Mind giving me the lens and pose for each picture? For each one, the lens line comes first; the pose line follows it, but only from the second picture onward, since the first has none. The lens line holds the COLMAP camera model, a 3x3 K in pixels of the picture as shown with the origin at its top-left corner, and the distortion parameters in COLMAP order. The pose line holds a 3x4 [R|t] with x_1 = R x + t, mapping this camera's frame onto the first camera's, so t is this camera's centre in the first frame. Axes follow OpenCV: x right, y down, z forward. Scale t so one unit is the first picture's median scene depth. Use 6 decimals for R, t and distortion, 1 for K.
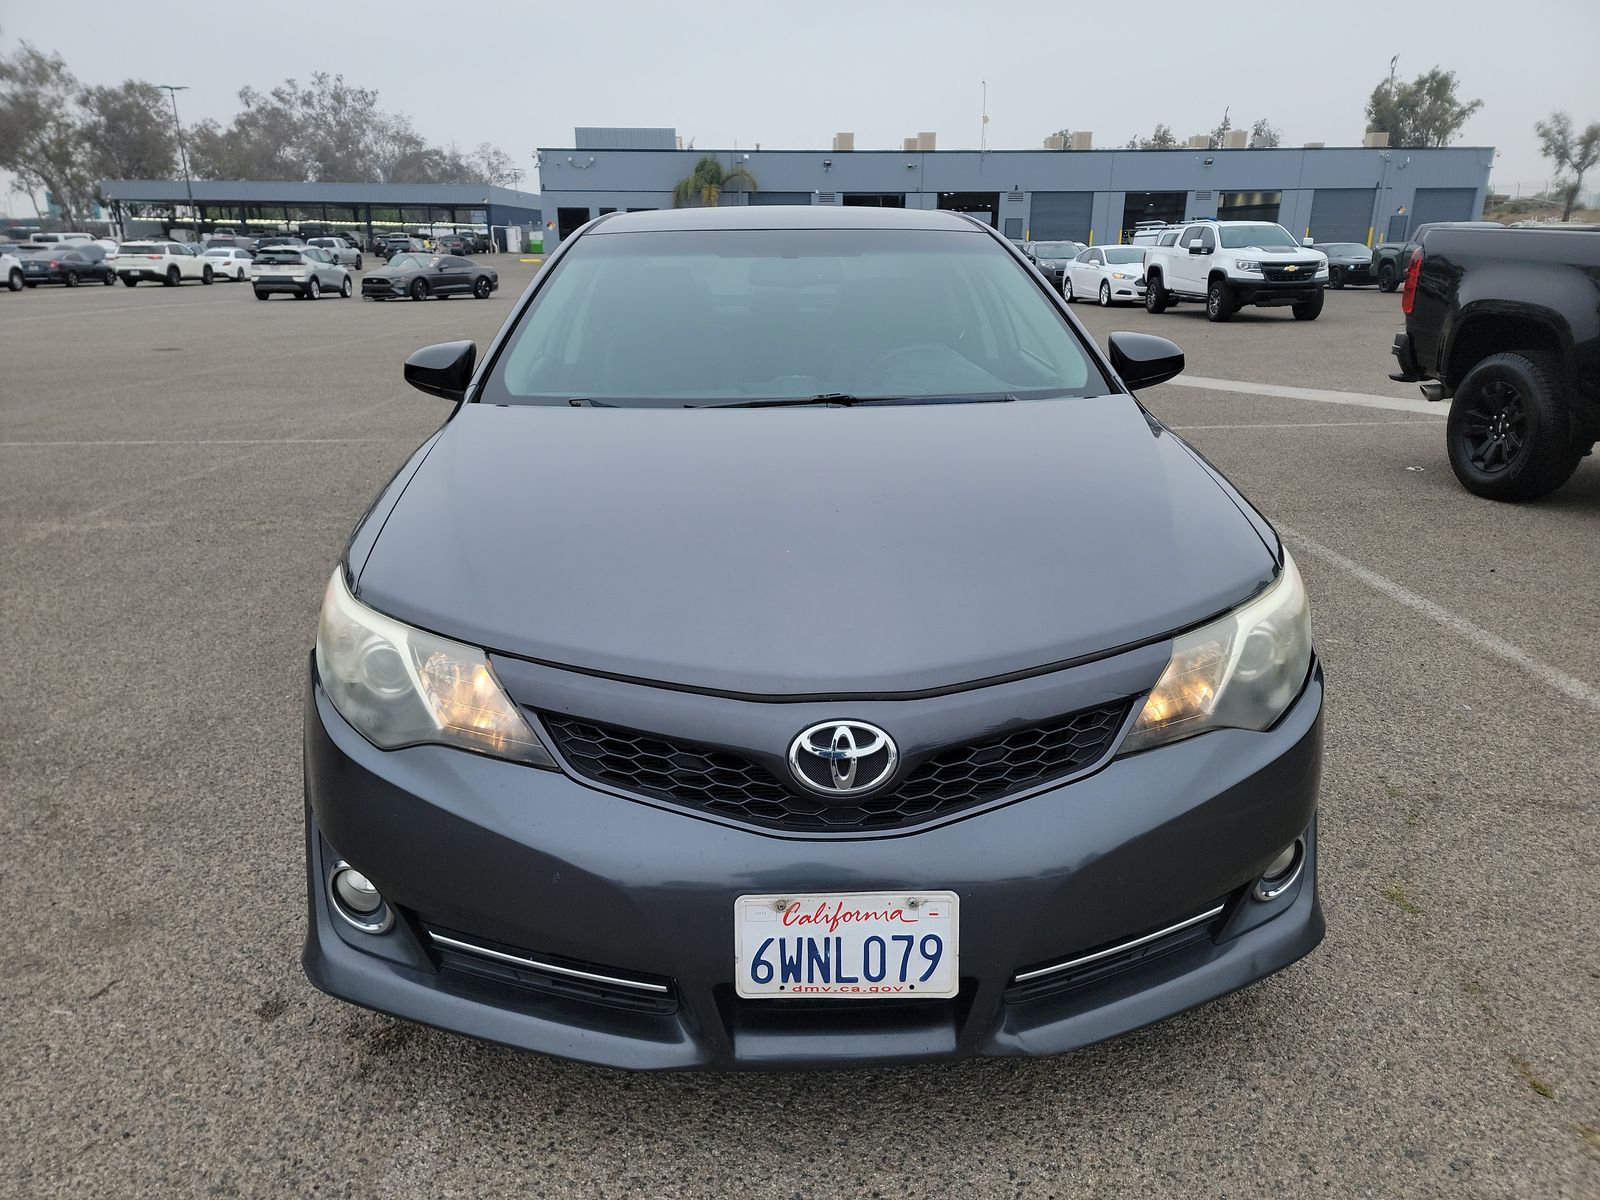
lens RADIAL K [[1120.6, 0, 800.0], [0, 1120.6, 600.0], [0, 0, 1]] dist [0.081363, -0.074125]
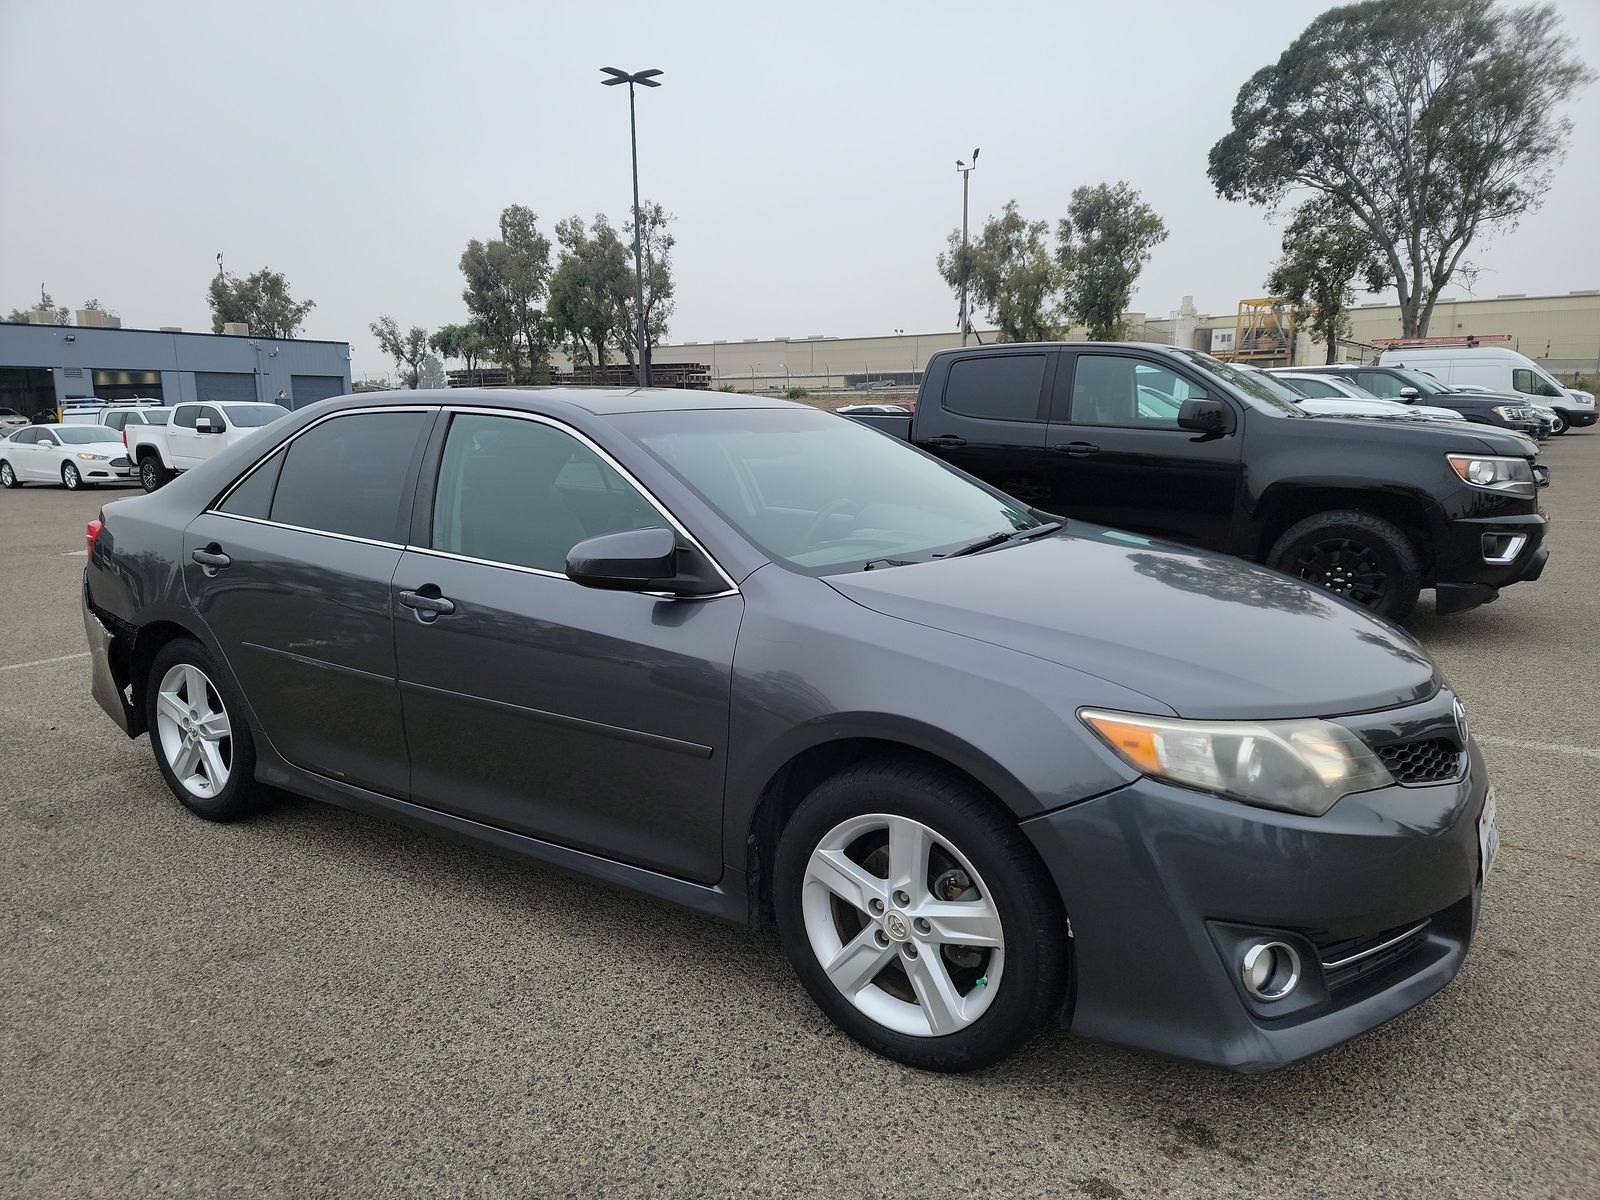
lens RADIAL K [[1120.6, 0, 800.0], [0, 1120.6, 600.0], [0, 0, 1]] dist [0.081363, -0.074125]
pose [[0.598771, -0.131457, 0.790059, -0.097499], [0.247489, 0.968531, -0.026414, -0.011656], [-0.761724, 0.211346, 0.612462, 0.037547]]
